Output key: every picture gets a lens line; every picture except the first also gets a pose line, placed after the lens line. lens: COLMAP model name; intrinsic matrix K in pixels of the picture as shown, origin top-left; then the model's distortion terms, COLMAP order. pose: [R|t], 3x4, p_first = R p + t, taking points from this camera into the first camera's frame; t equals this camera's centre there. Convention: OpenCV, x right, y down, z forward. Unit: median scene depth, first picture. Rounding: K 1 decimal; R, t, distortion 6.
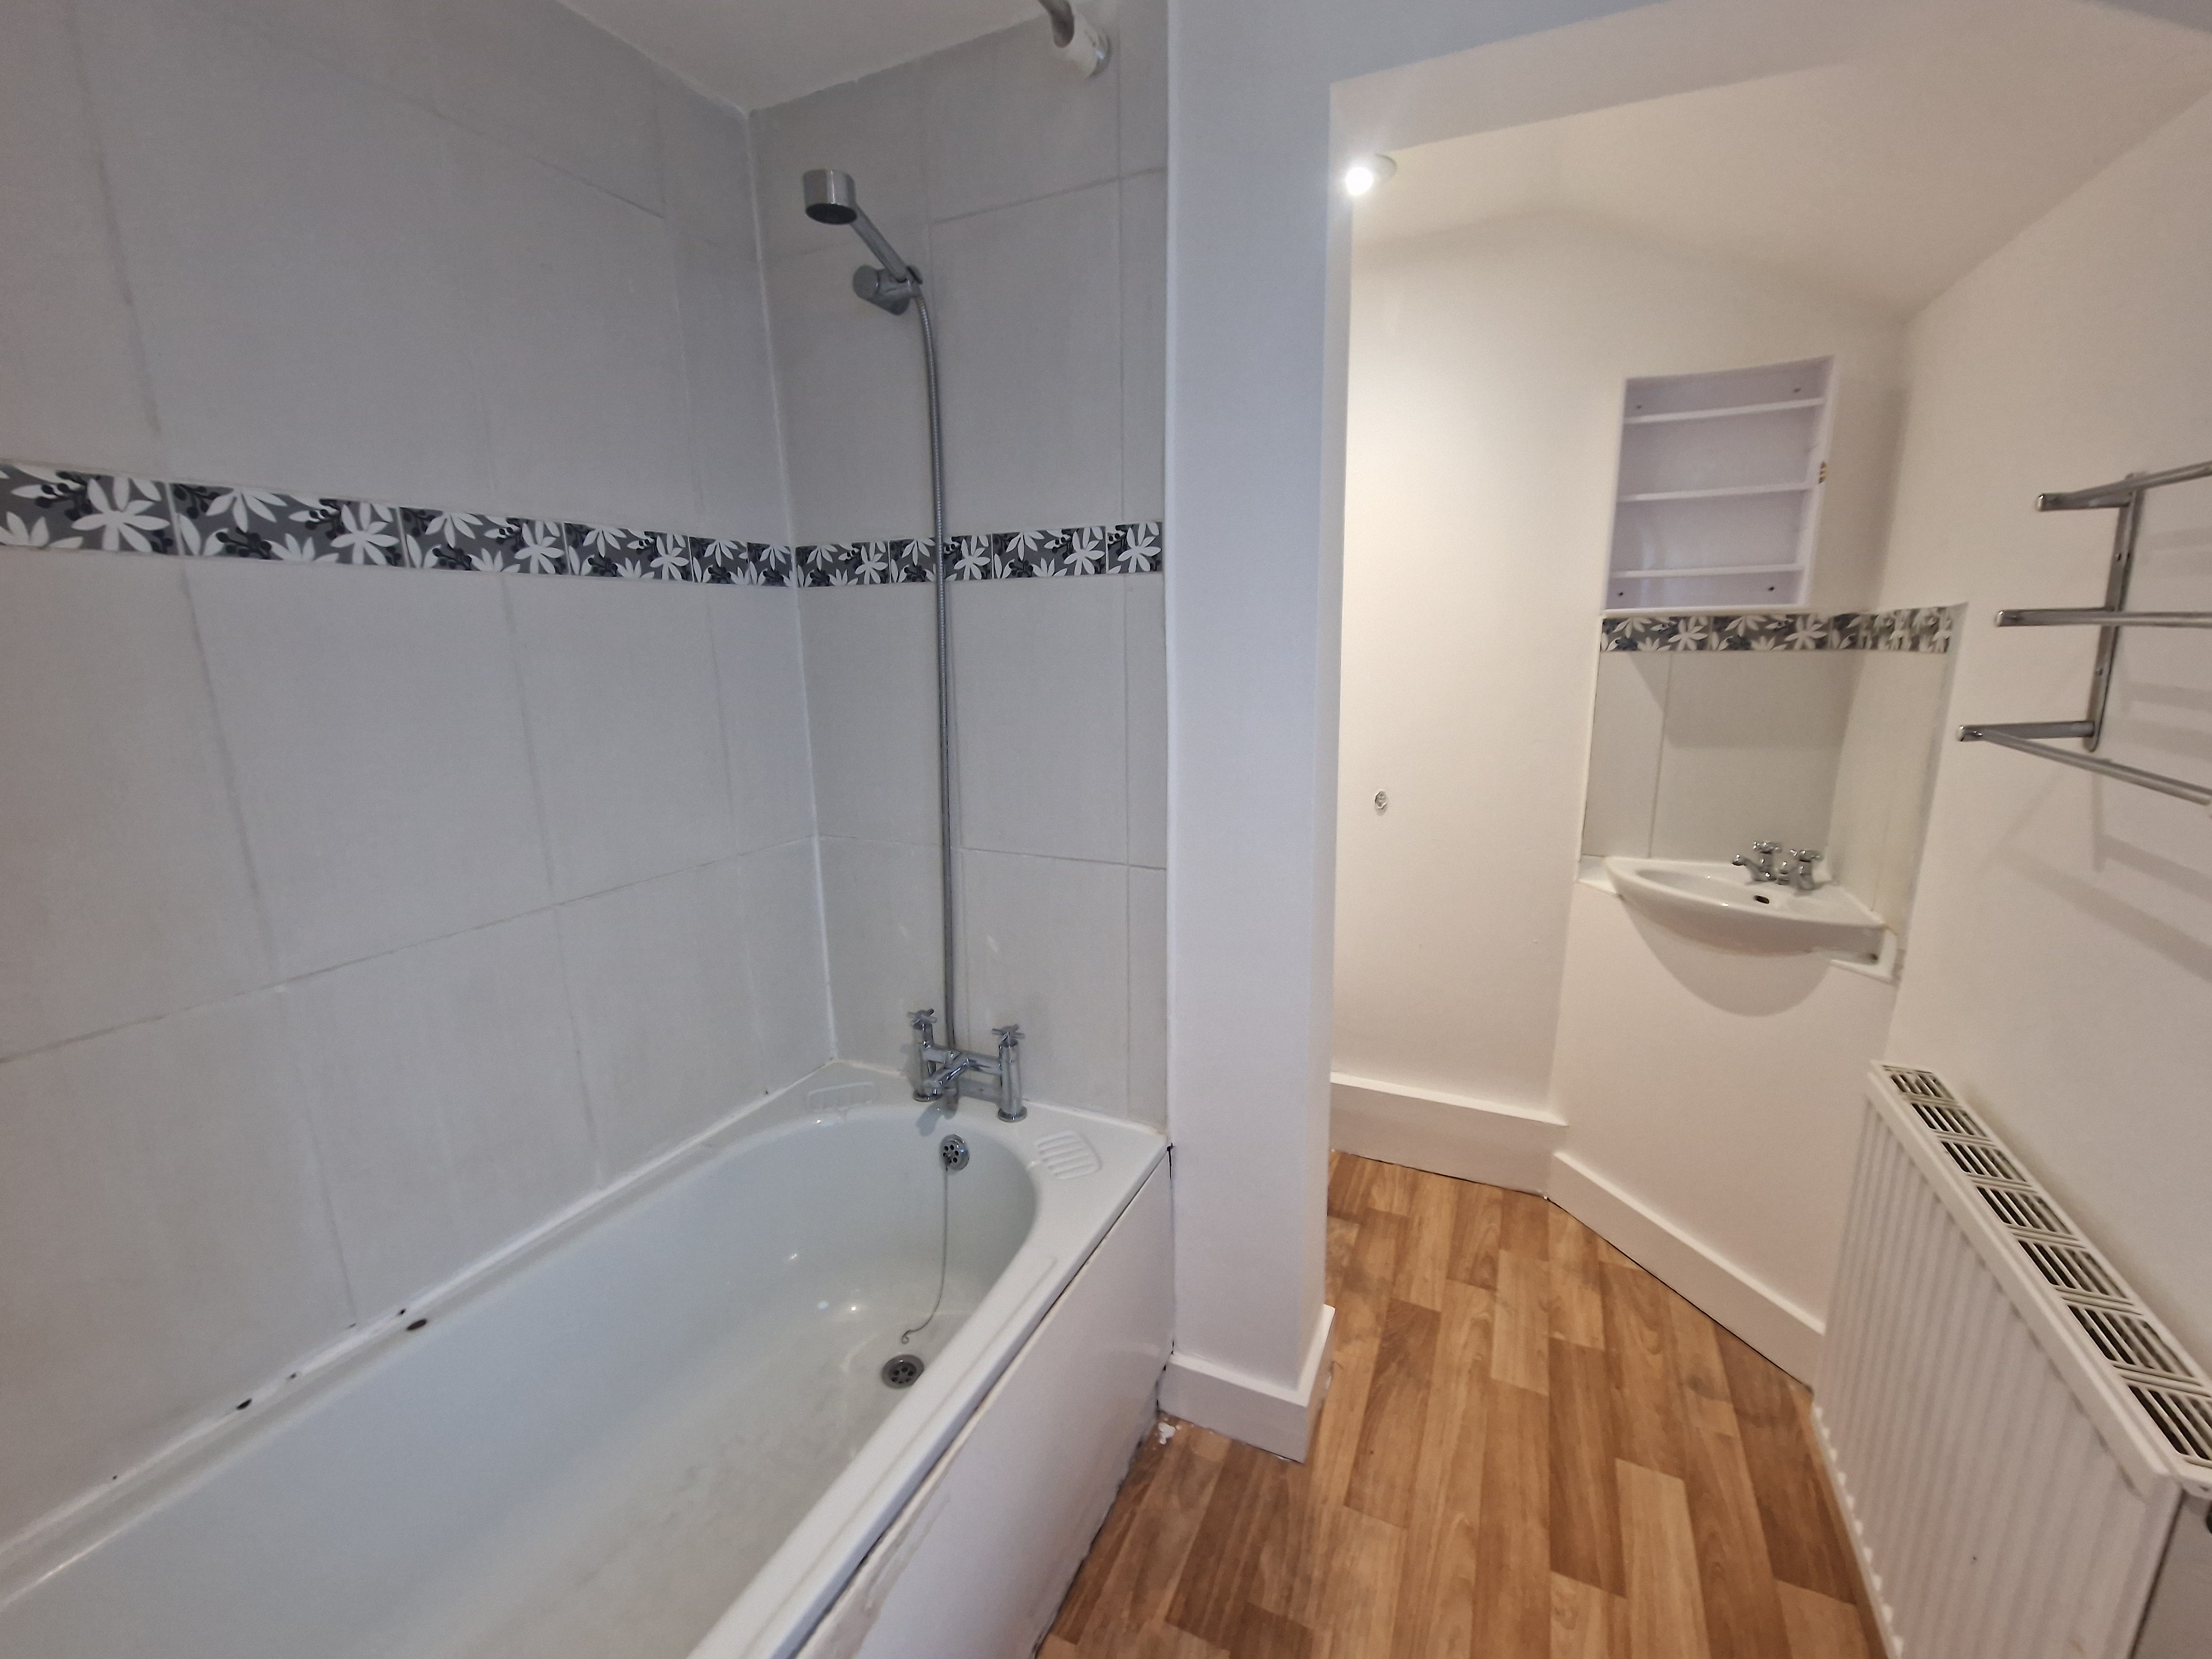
lens RADIAL K [[903.4, 0, 1107.9], [0, 903.4, 820.9], [0, 0, 1]] dist [-0.012731, -0.001542]
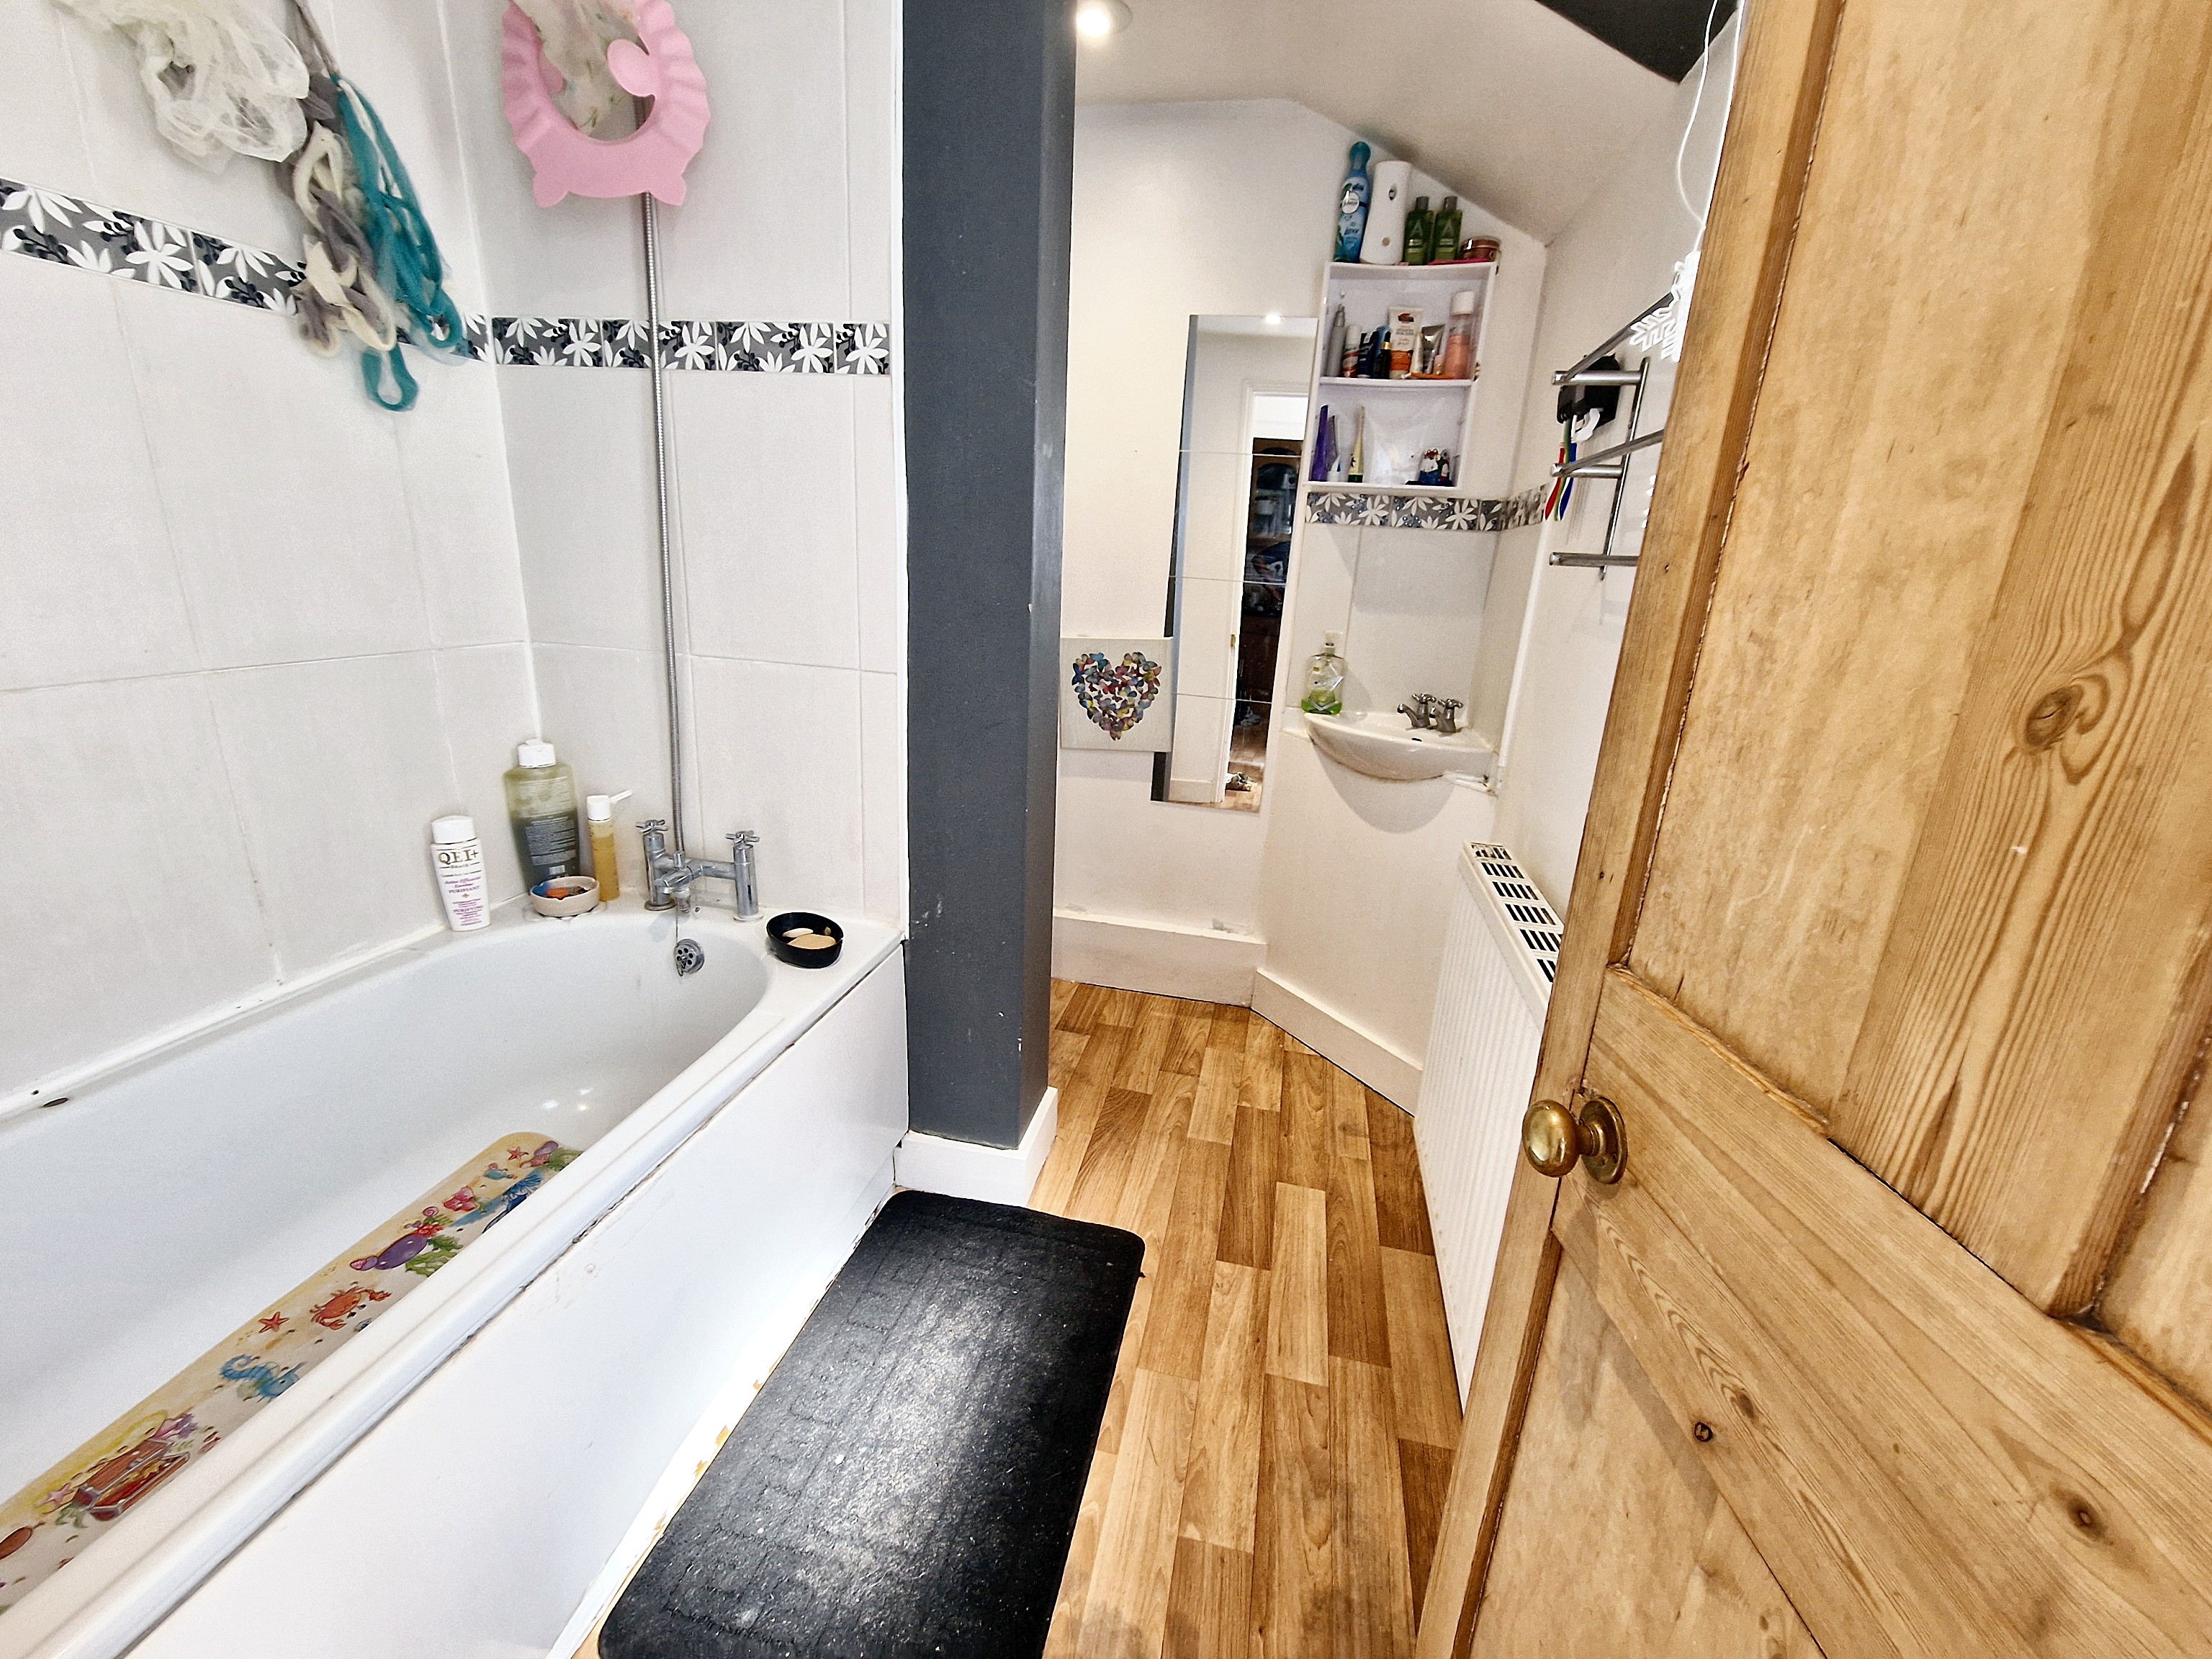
lens RADIAL K [[903.4, 0, 1118.0], [0, 903.4, 821.5], [0, 0, 1]] dist [-0.012731, -0.001542]
pose [[0.968715, 0.000904, 0.248175, 0.049254], [-0.025021, 0.995254, 0.094039, 0.109855], [-0.246912, -0.097307, 0.964140, -0.092782]]
